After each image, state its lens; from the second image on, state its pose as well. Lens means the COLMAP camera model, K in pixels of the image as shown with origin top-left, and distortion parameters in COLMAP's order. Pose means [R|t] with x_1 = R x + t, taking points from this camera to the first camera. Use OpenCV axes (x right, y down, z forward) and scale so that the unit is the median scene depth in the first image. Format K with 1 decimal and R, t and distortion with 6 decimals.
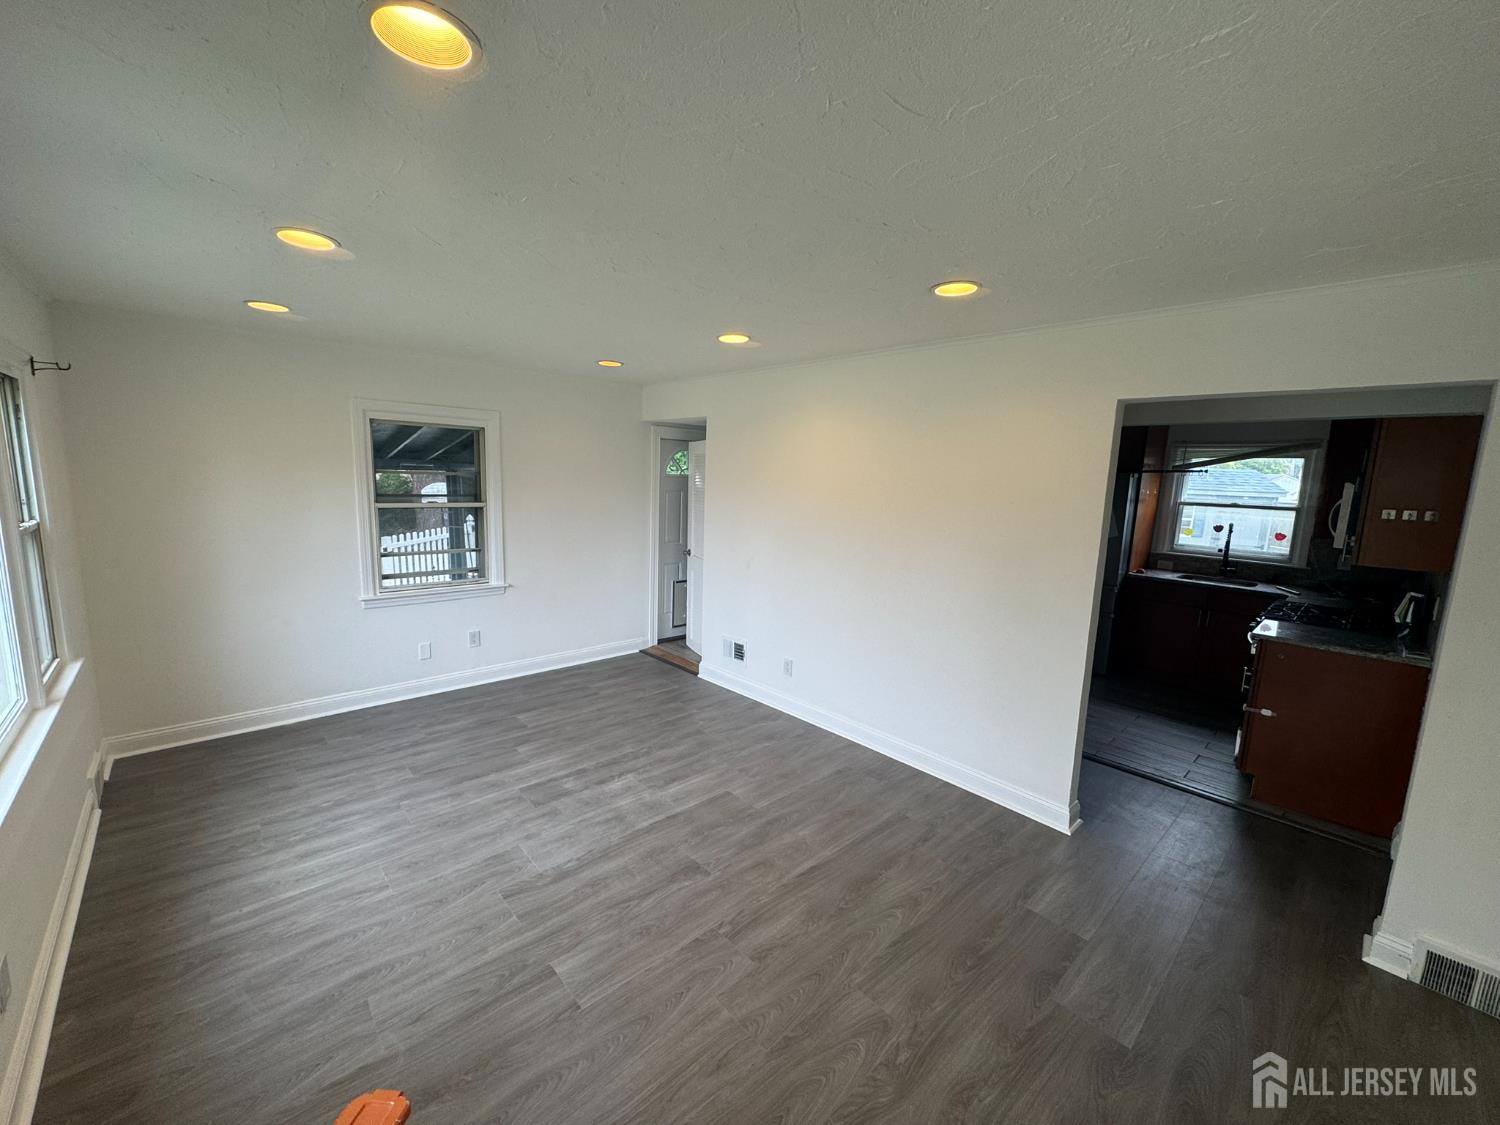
lens RADIAL K [[602.6, 0, 752.4], [0, 602.6, 561.9], [0, 0, 1]] dist [0.000585, 0.001605]
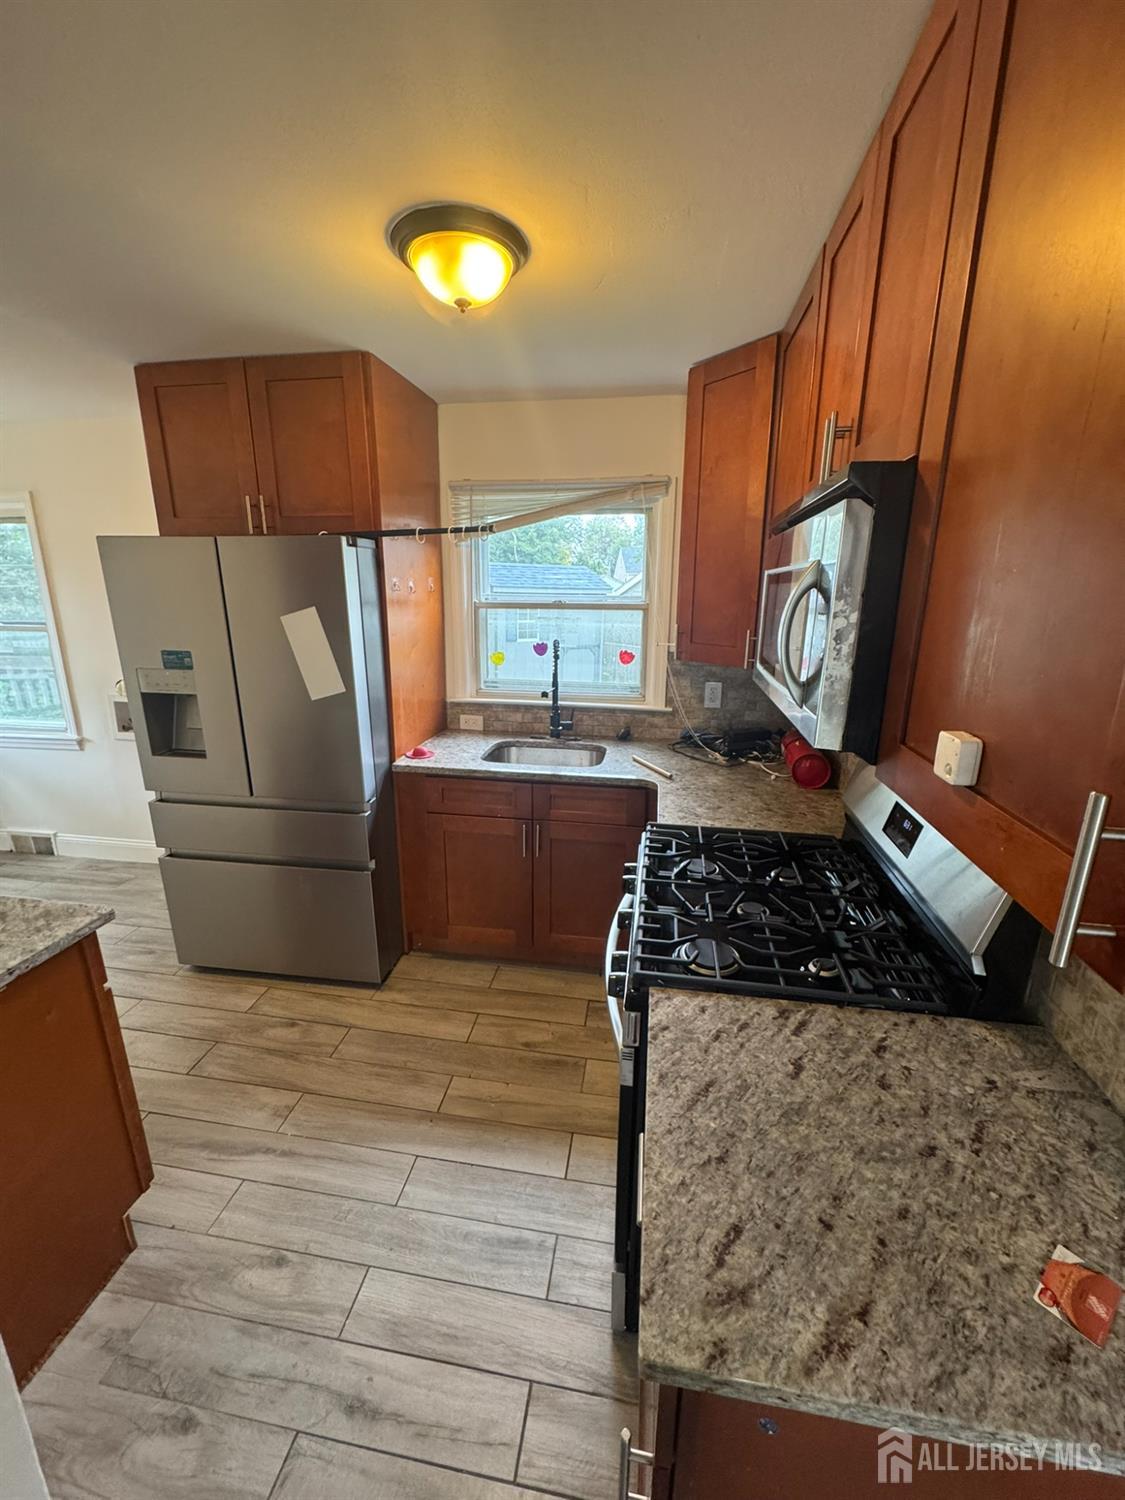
lens RADIAL K [[602.6, 0, 557.4], [0, 602.6, 746.2], [0, 0, 1]] dist [0.000585, 0.001605]
pose [[0.792289, -0.185981, 0.581110, 0.470428], [0.108541, 0.980182, 0.165717, -0.060210], [-0.600413, -0.068222, 0.796774, 0.572457]]
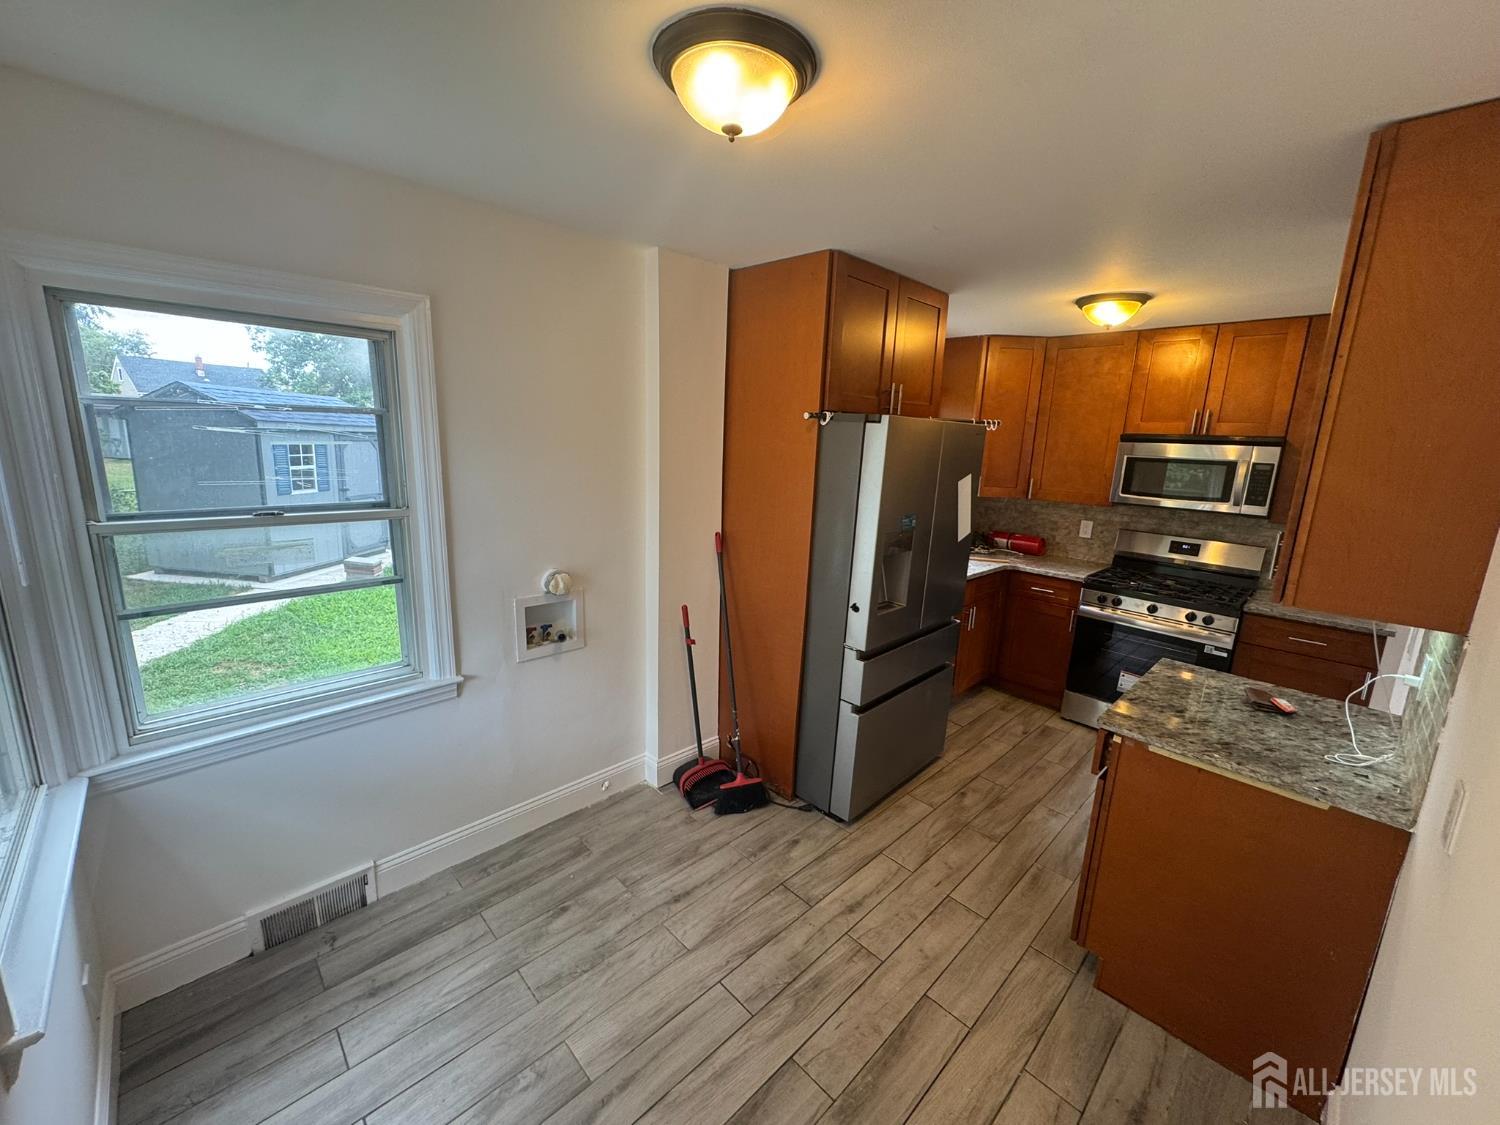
lens RADIAL K [[602.6, 0, 750.8], [0, 602.6, 561.0], [0, 0, 1]] dist [0.000585, 0.001605]
pose [[-0.028967, -0.236125, 0.971291, 0.027139], [0.101980, 0.965930, 0.237863, -0.180120], [-0.994365, 0.105943, -0.003900, 1.224187]]
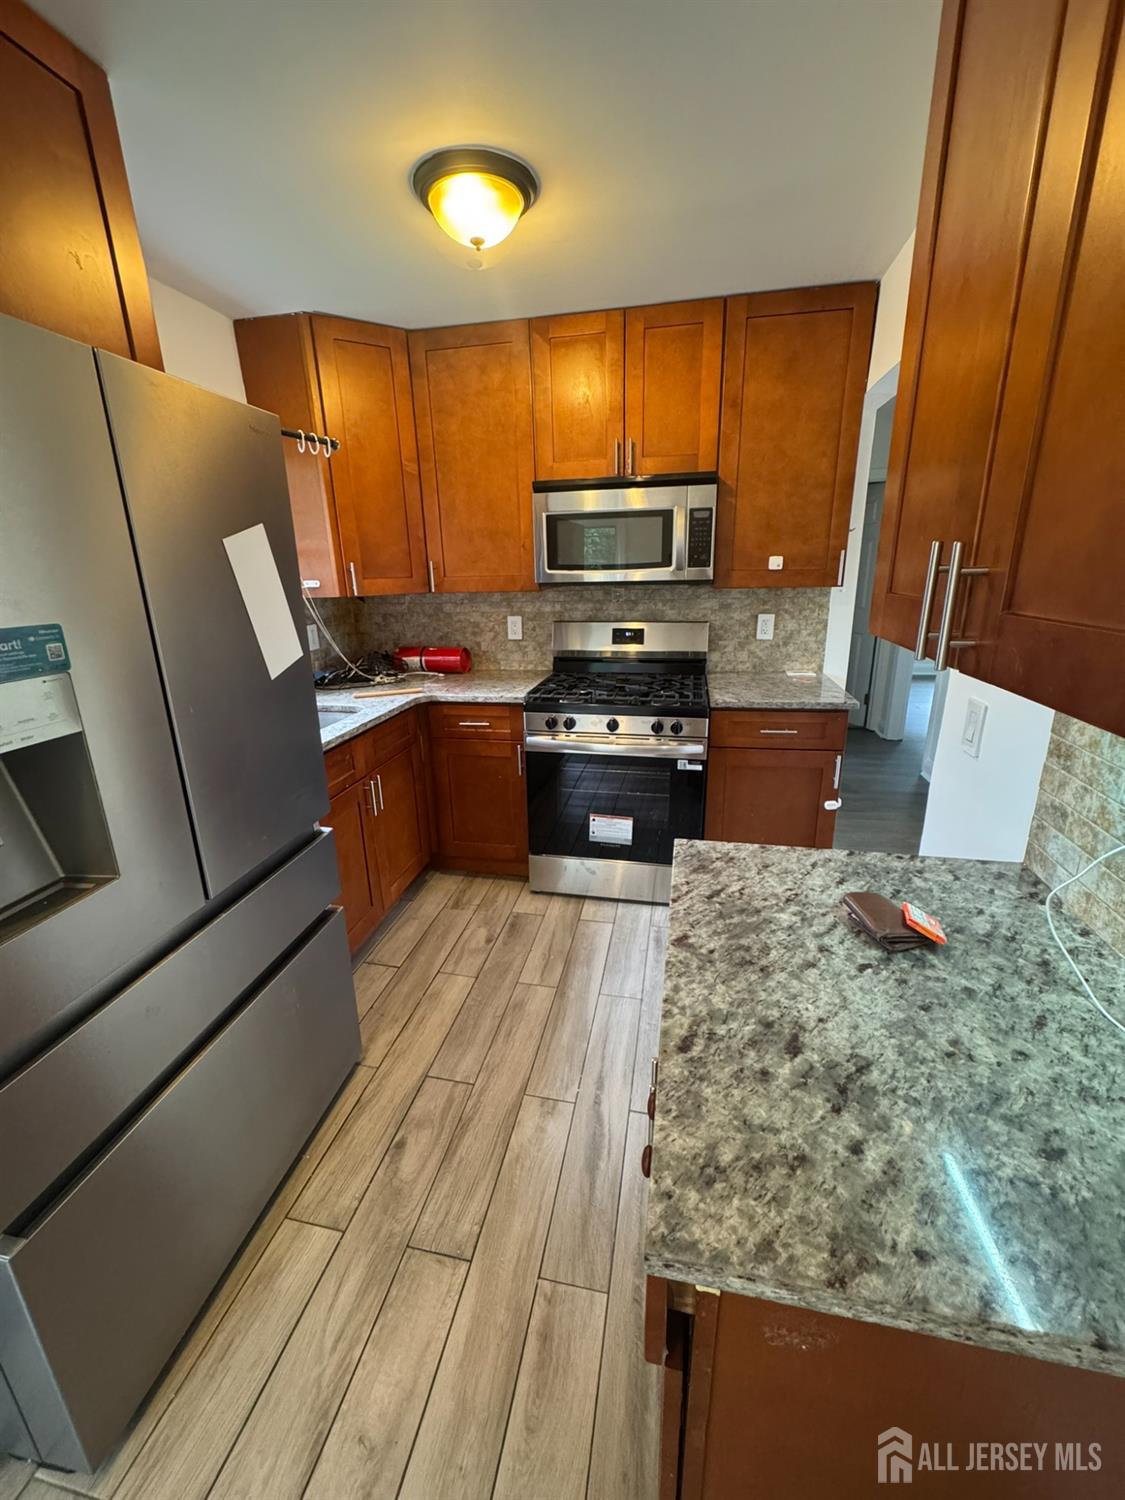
lens RADIAL K [[602.6, 0, 564.0], [0, 602.6, 748.9], [0, 0, 1]] dist [0.000585, 0.001605]
pose [[-0.583020, -0.258514, 0.770233, 0.299271], [0.120687, 0.909953, 0.396762, -0.102494], [-0.803444, 0.324277, -0.499321, 1.061573]]
